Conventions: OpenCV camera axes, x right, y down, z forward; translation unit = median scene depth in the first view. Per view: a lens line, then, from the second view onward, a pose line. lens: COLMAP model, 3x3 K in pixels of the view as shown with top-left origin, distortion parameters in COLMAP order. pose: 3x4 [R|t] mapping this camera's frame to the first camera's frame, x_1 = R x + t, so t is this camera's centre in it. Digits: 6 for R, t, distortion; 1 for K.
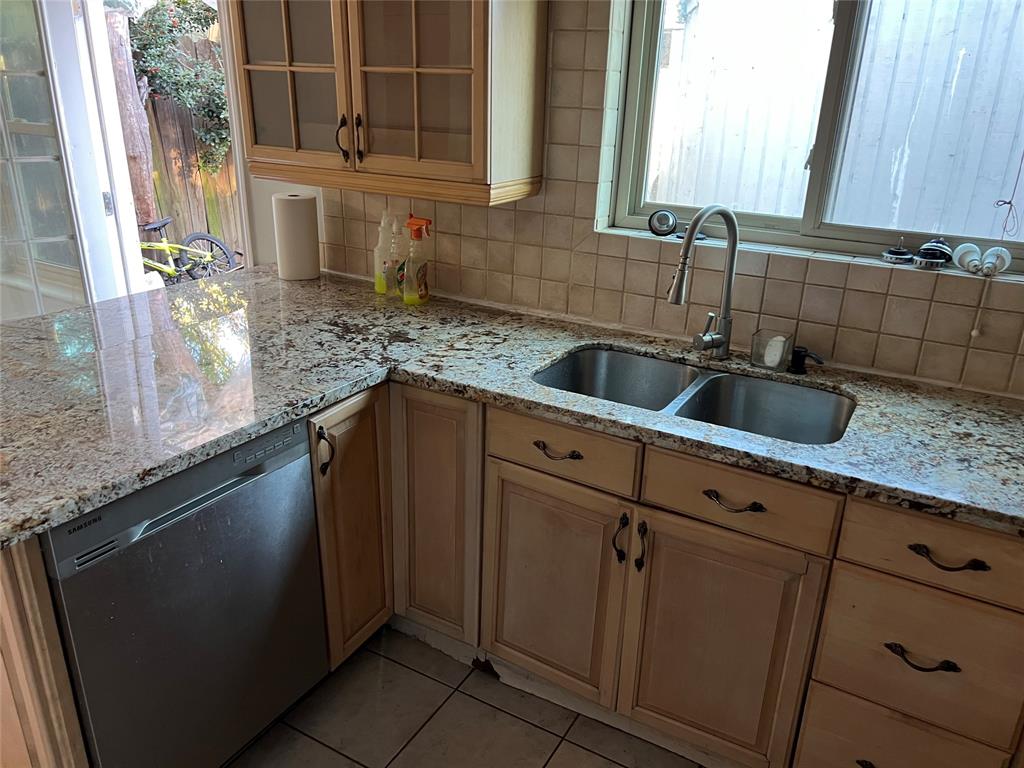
lens RADIAL K [[770.7, 0, 515.0], [0, 770.7, 385.5], [0, 0, 1]] dist [0.057443, -0.056381]
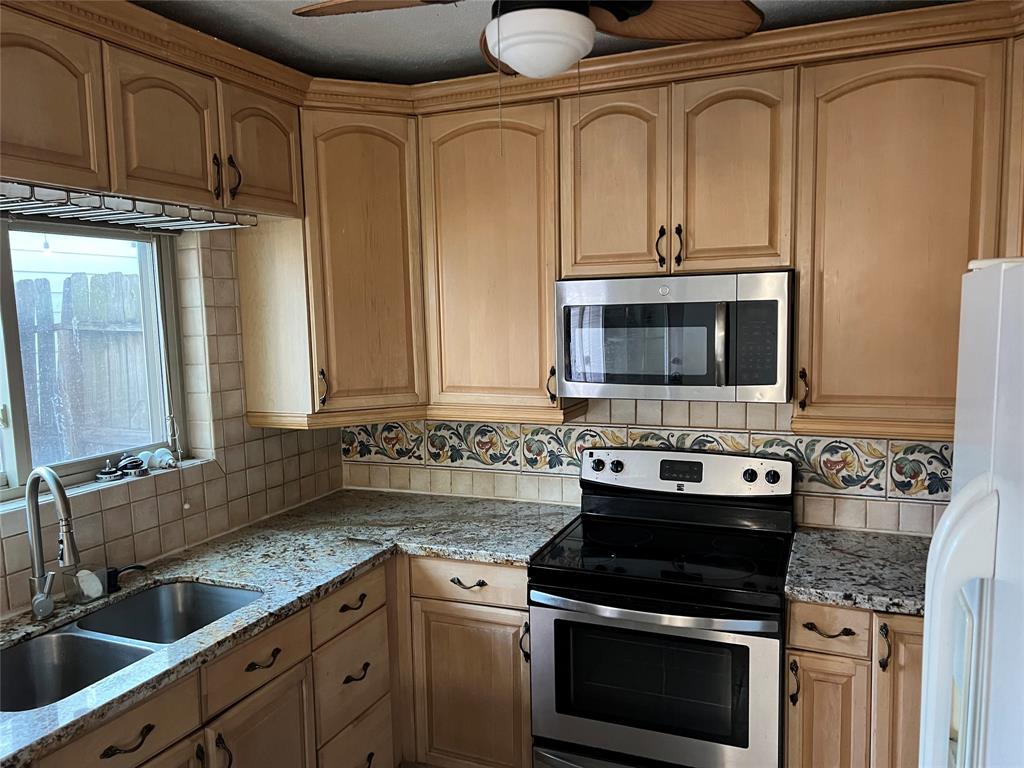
lens RADIAL K [[764.5, 0, 542.1], [0, 764.5, 380.3], [0, 0, 1]] dist [0.026686, -0.003332]
pose [[-0.139867, -0.122442, 0.982571, -0.825103], [0.373997, 0.912285, 0.166921, -0.263892], [-0.916823, 0.390825, -0.081805, 0.439044]]
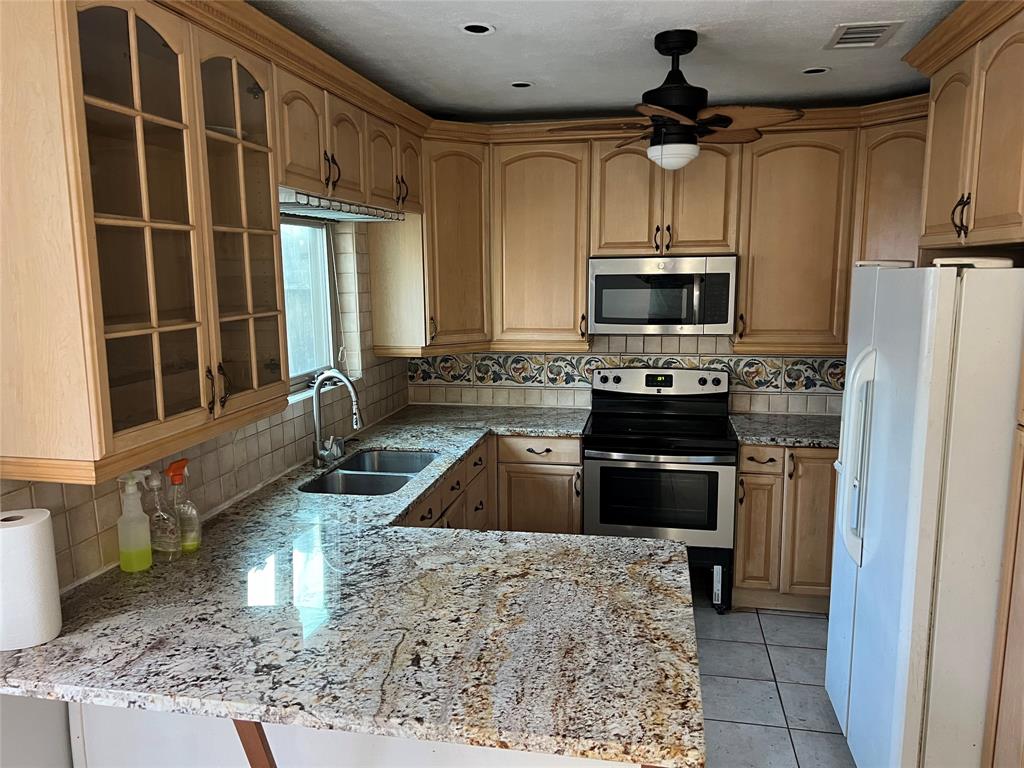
lens RADIAL K [[770.7, 0, 515.0], [0, 770.7, 385.5], [0, 0, 1]] dist [0.057443, -0.056381]
pose [[-0.327883, -0.169852, 0.929324, -1.454943], [0.341977, 0.895653, 0.284354, -0.553022], [-0.880650, 0.411042, -0.235584, 1.064976]]
